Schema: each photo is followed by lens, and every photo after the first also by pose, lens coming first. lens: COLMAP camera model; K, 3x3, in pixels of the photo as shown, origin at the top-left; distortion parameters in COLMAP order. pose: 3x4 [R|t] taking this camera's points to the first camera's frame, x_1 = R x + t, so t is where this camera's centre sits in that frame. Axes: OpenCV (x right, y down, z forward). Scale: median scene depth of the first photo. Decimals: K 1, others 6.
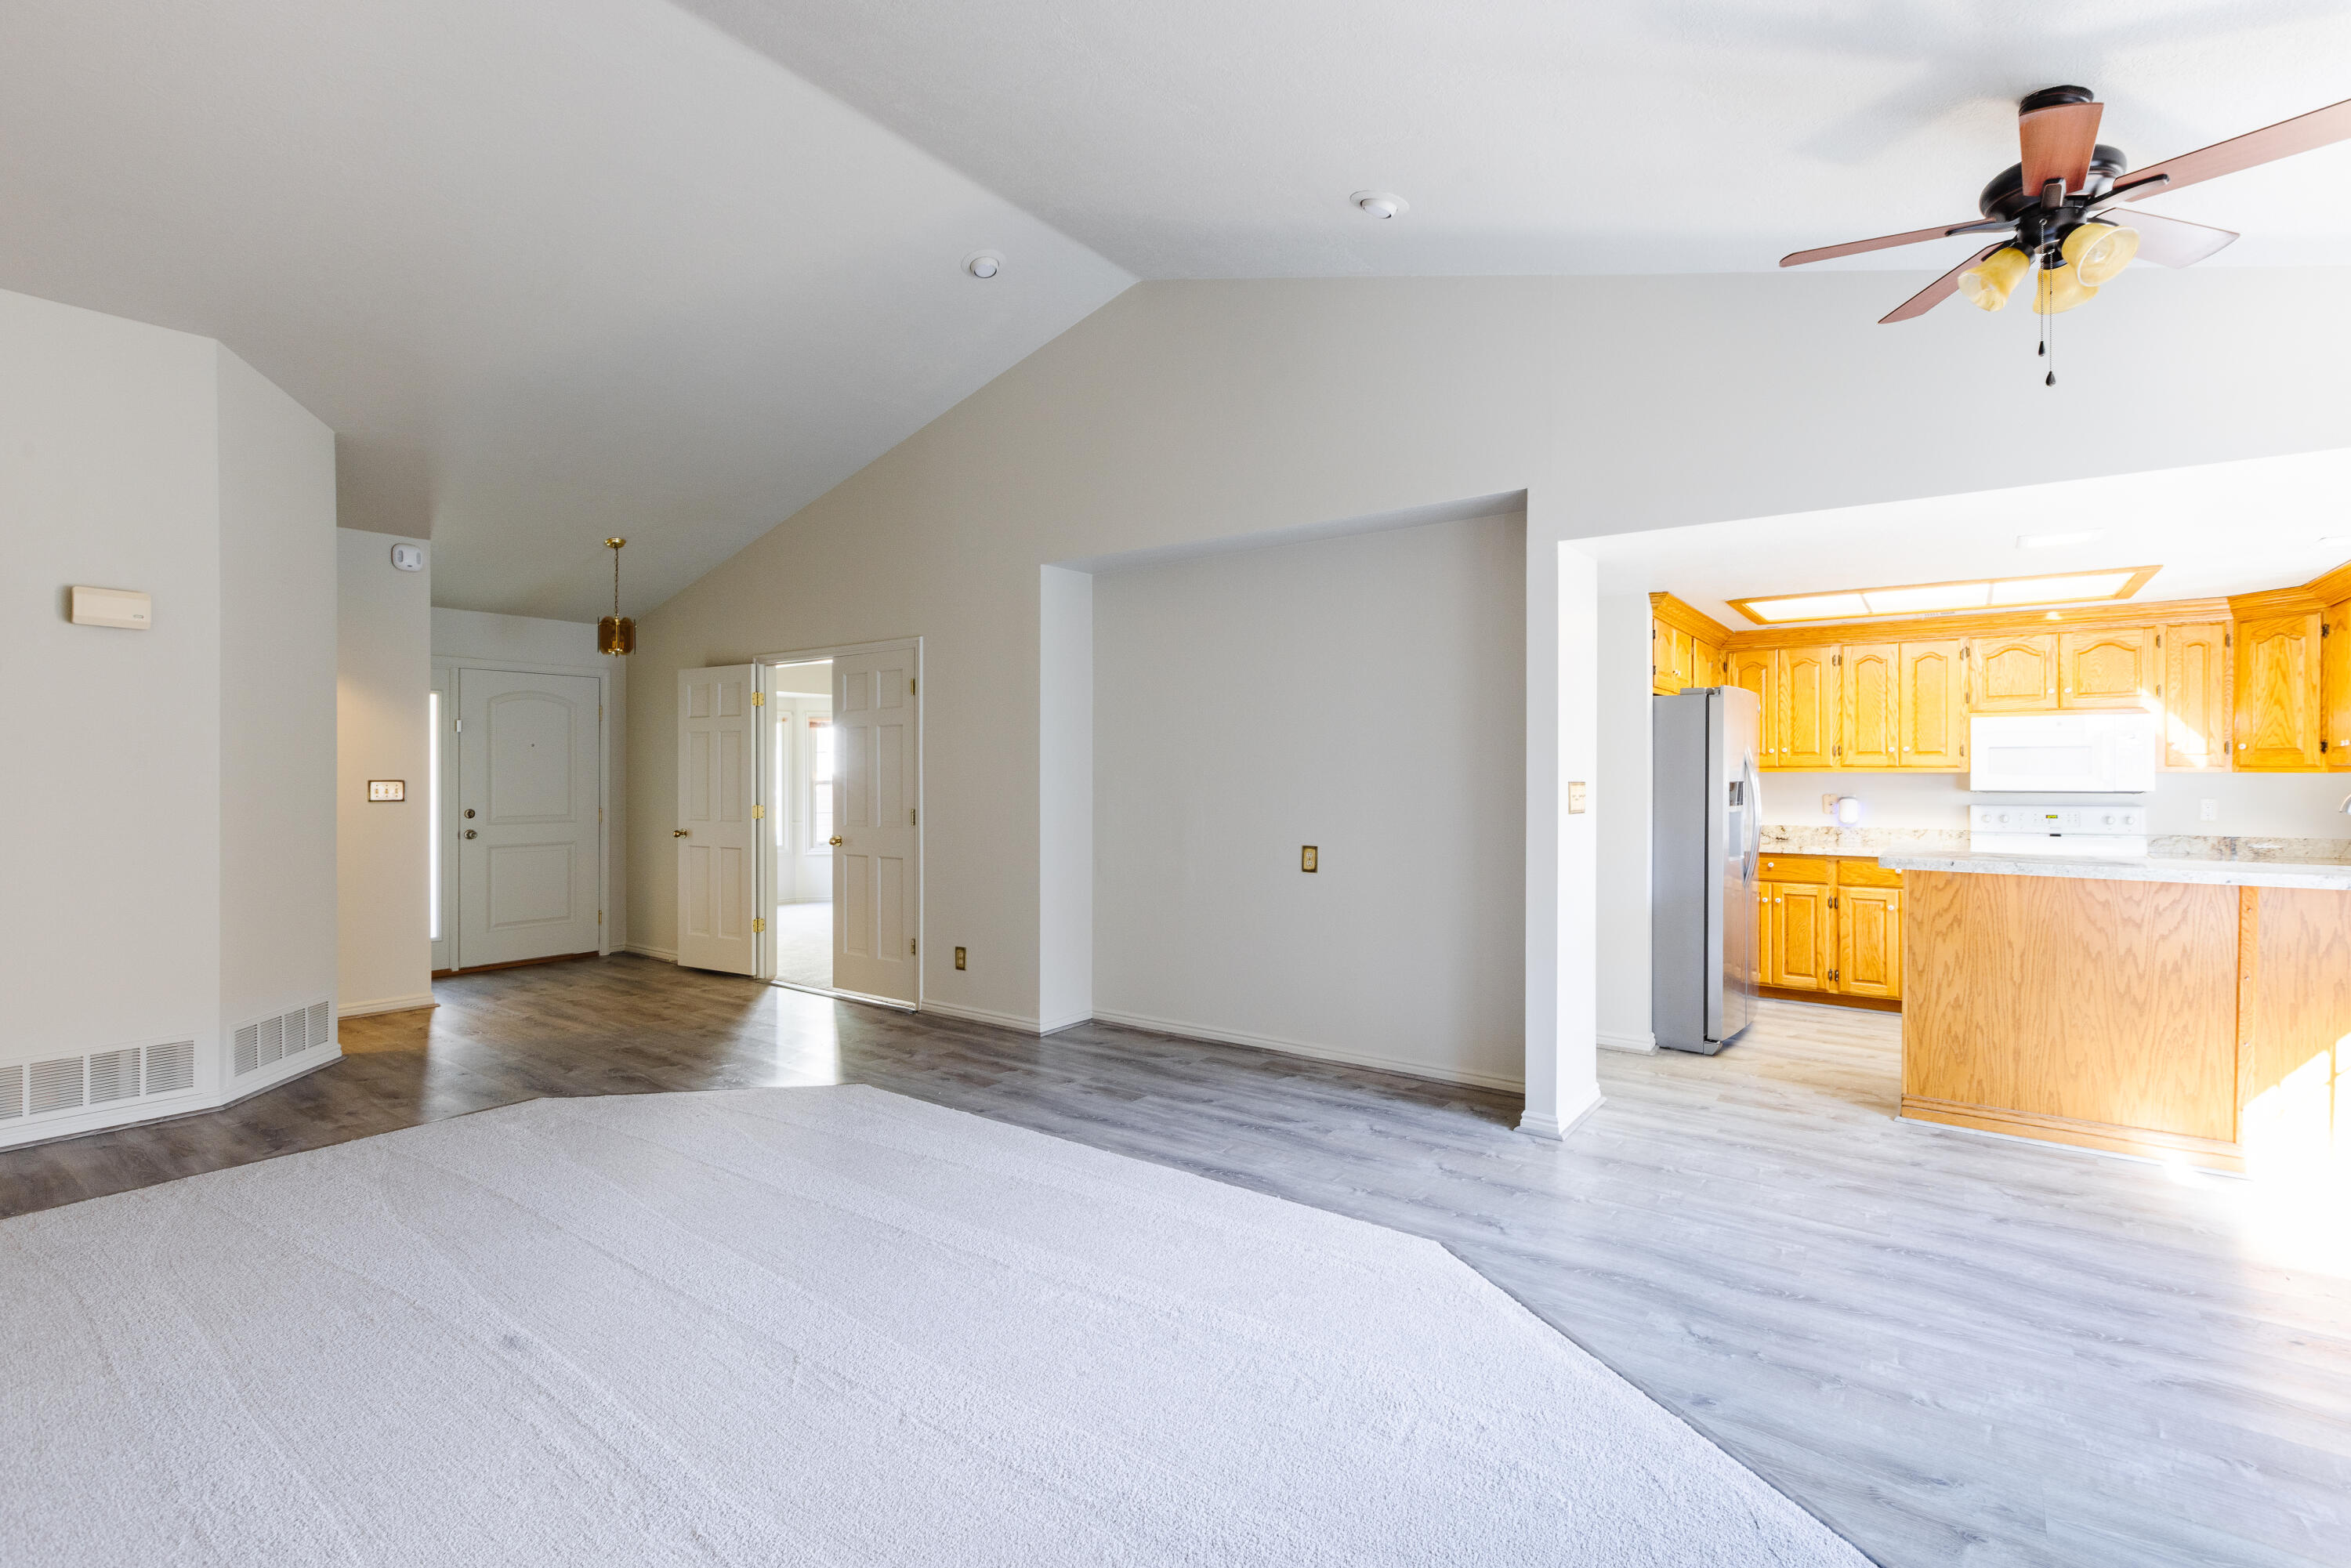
lens RADIAL K [[1065.7, 0, 1187.5], [0, 1065.7, 773.9], [0, 0, 1]] dist [0.001759, -0.000785]
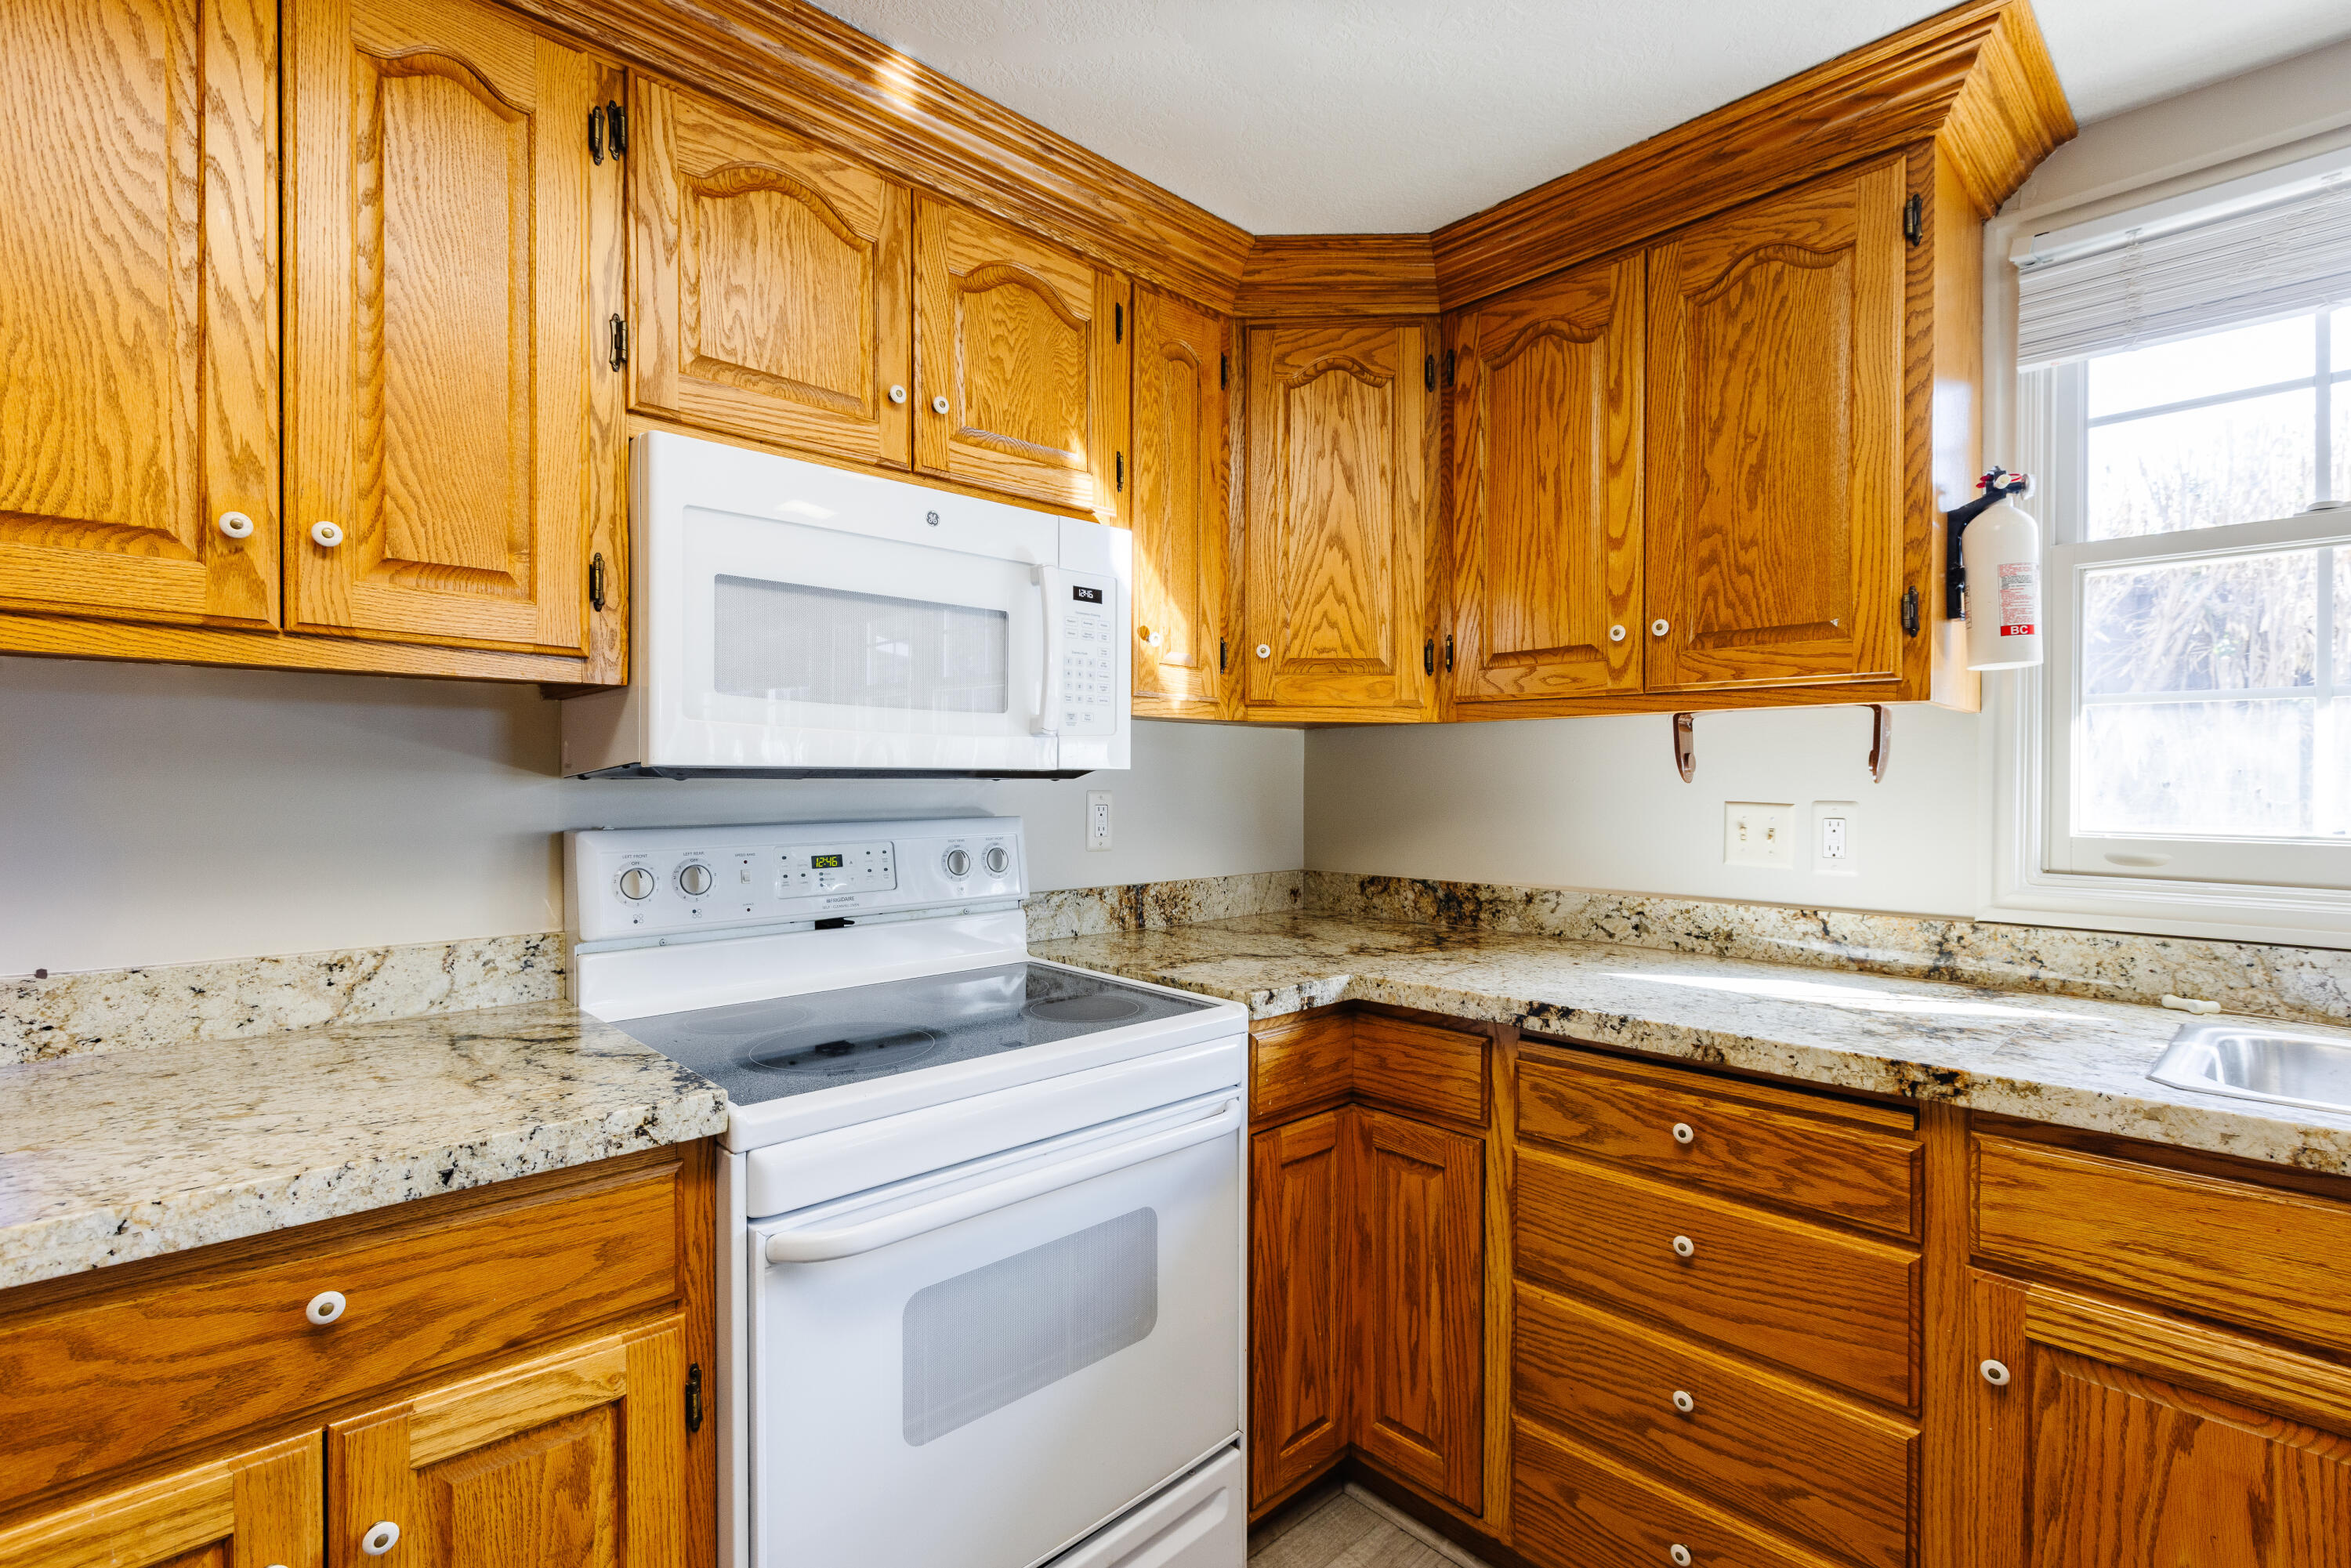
lens RADIAL K [[1065.7, 0, 1167.9], [0, 1065.7, 789.8], [0, 0, 1]] dist [0.001759, -0.000785]
pose [[0.198769, -0.005293, 0.980032, 0.622044], [-0.000100, 0.999985, 0.005421, 0.021587], [-0.980046, -0.001176, 0.198765, 0.975336]]
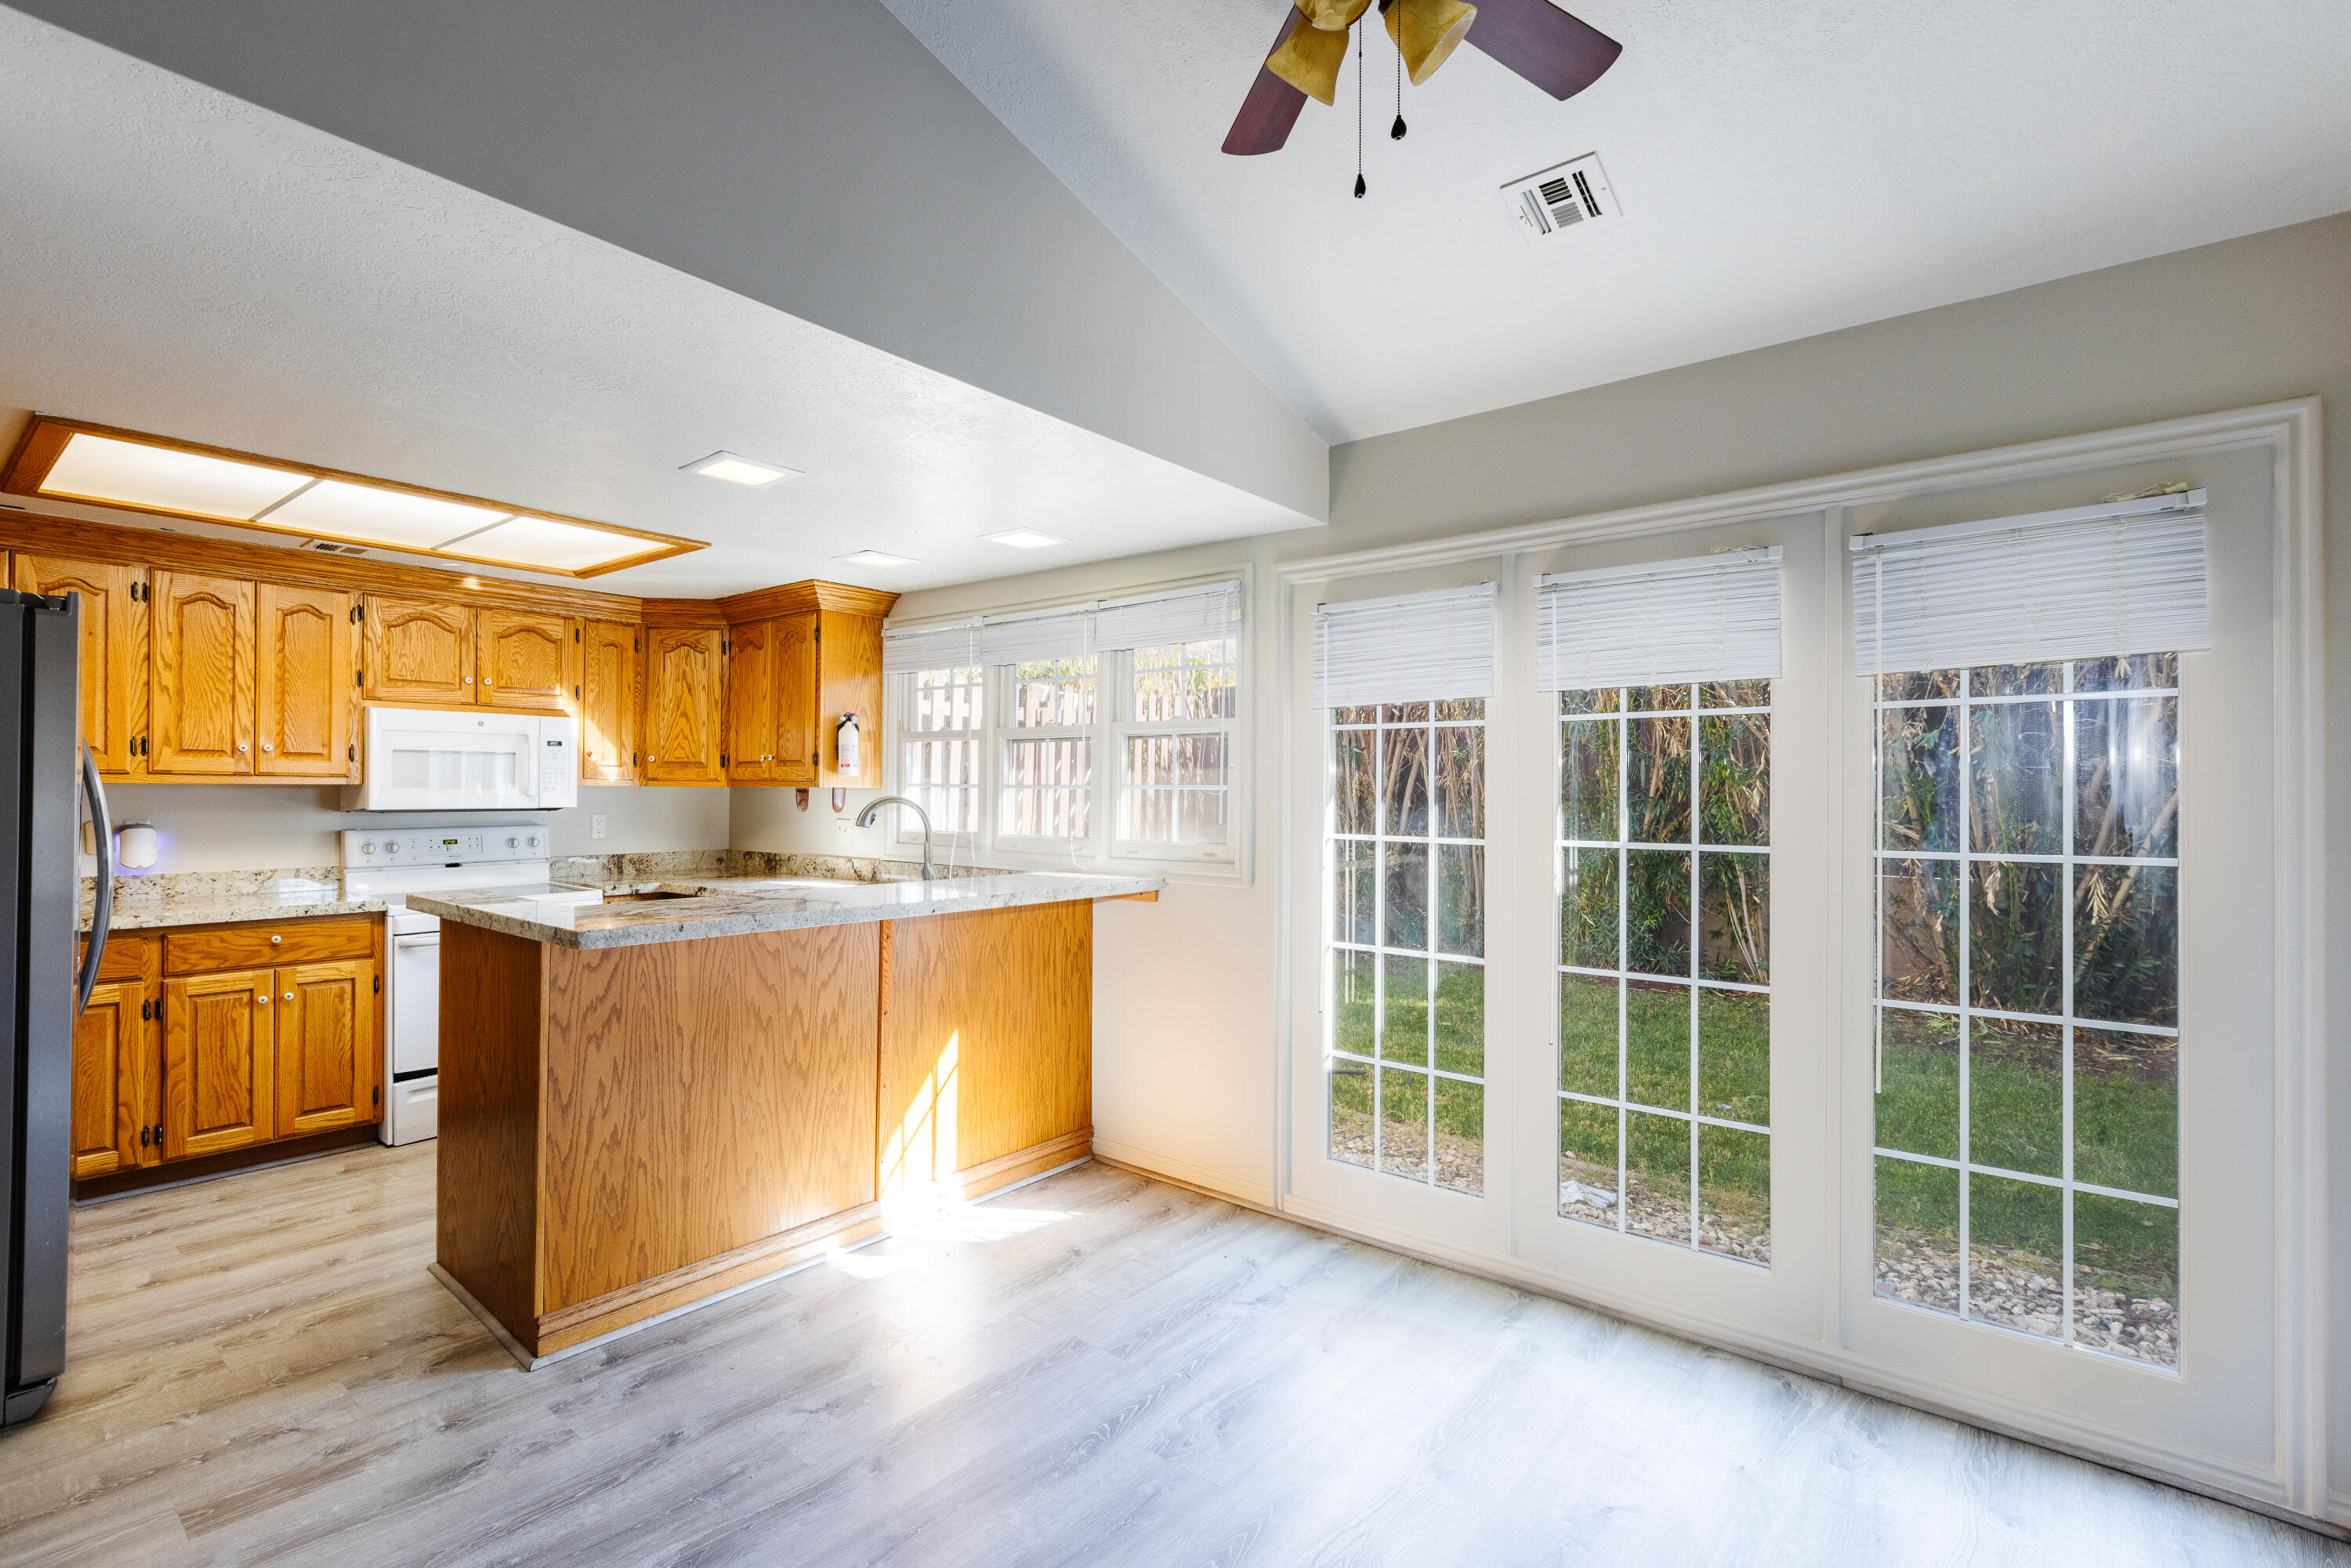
lens RADIAL K [[1065.7, 0, 1183.2], [0, 1065.7, 784.0], [0, 0, 1]] dist [0.001759, -0.000785]
pose [[0.058051, 0.005715, 0.998297, 0.071710], [-0.002658, 0.999981, -0.005570, 0.000786], [-0.998310, -0.002330, 0.058065, 0.481515]]
